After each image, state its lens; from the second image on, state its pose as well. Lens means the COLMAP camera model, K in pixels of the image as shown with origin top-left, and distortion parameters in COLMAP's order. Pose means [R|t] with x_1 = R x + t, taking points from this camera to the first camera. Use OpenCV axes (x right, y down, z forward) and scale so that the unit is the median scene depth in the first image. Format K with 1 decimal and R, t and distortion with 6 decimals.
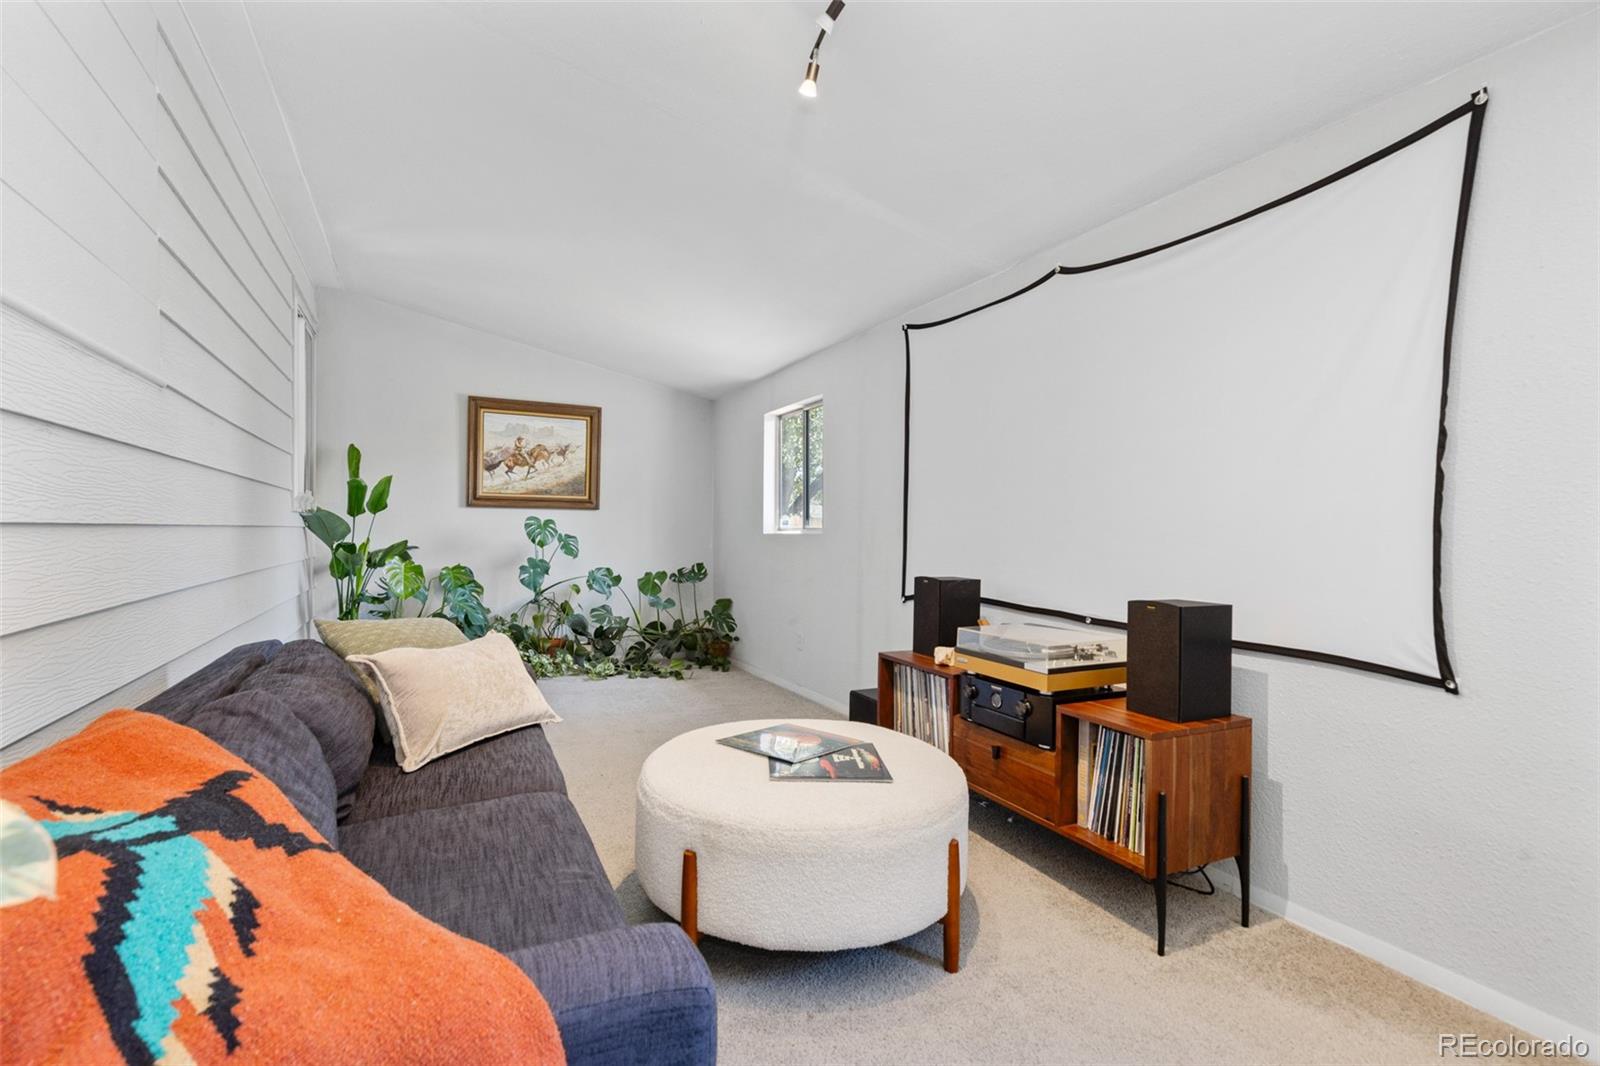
lens RADIAL K [[721.7, 0, 790.0], [0, 721.7, 533.8], [0, 0, 1]] dist [0.013126, -0.001798]
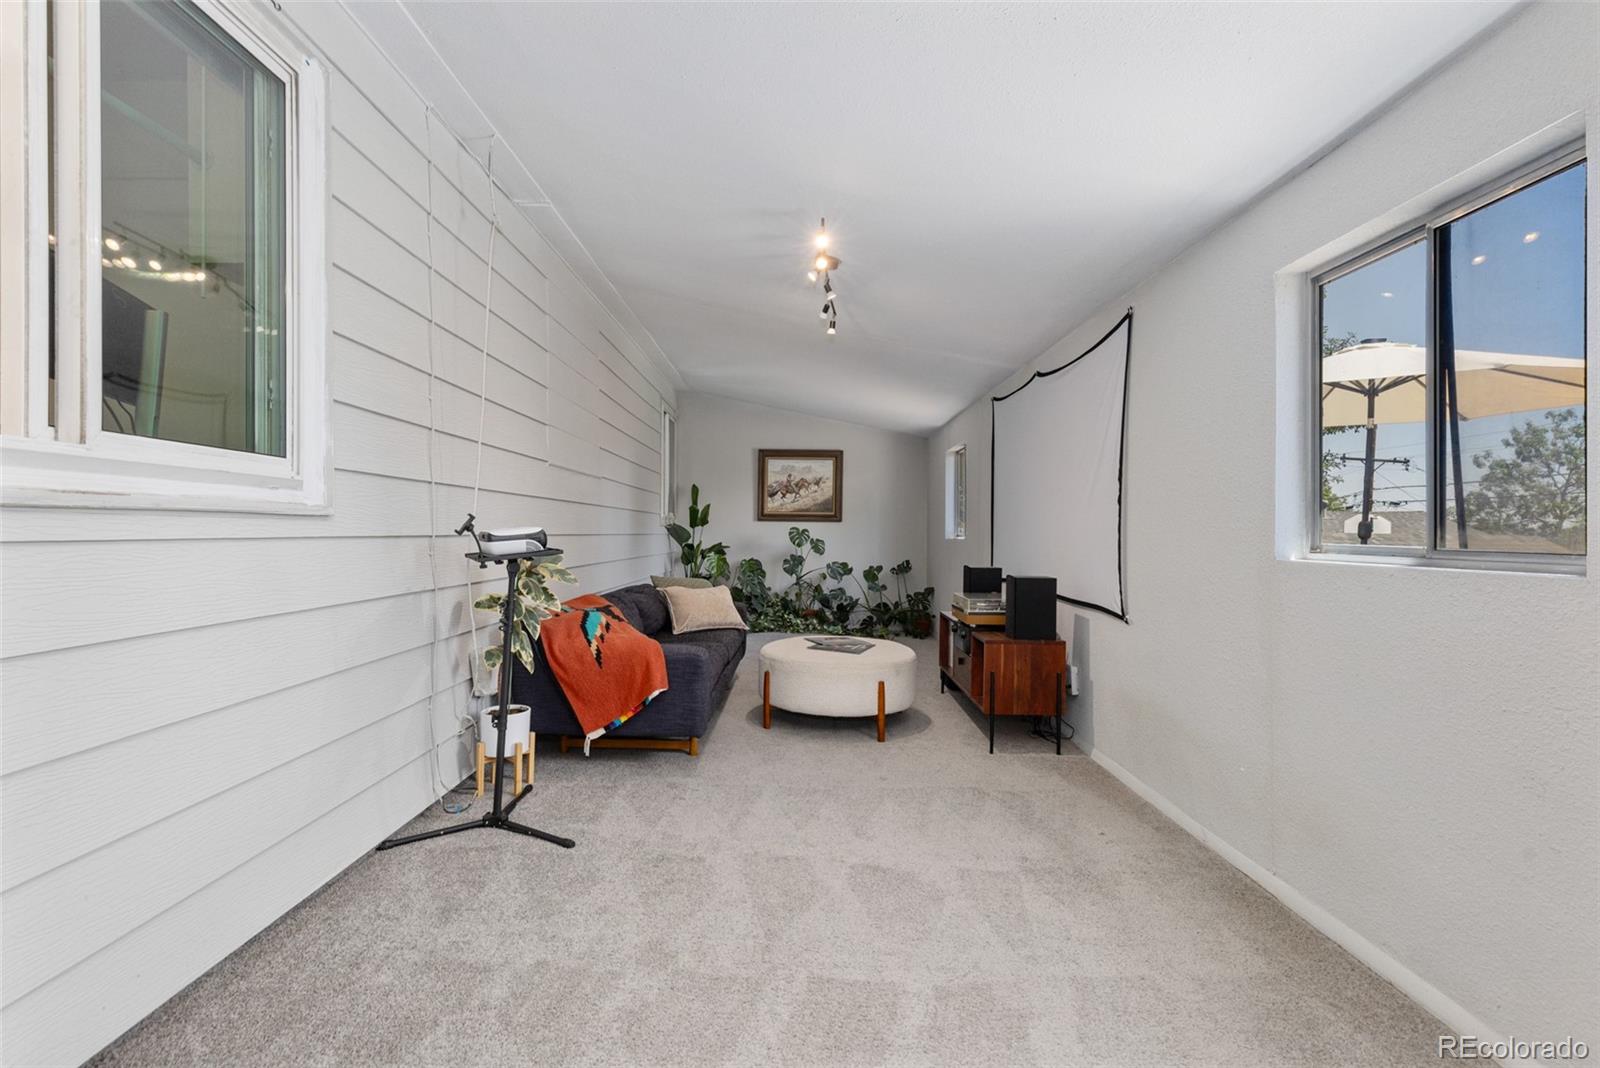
lens RADIAL K [[721.7, 0, 801.3], [0, 721.7, 534.8], [0, 0, 1]] dist [0.013126, -0.001798]
pose [[0.897658, -0.000799, -0.440692, 0.322440], [-0.001742, 0.999984, -0.005361, 0.000390], [0.440689, 0.005580, 0.897642, -0.347861]]
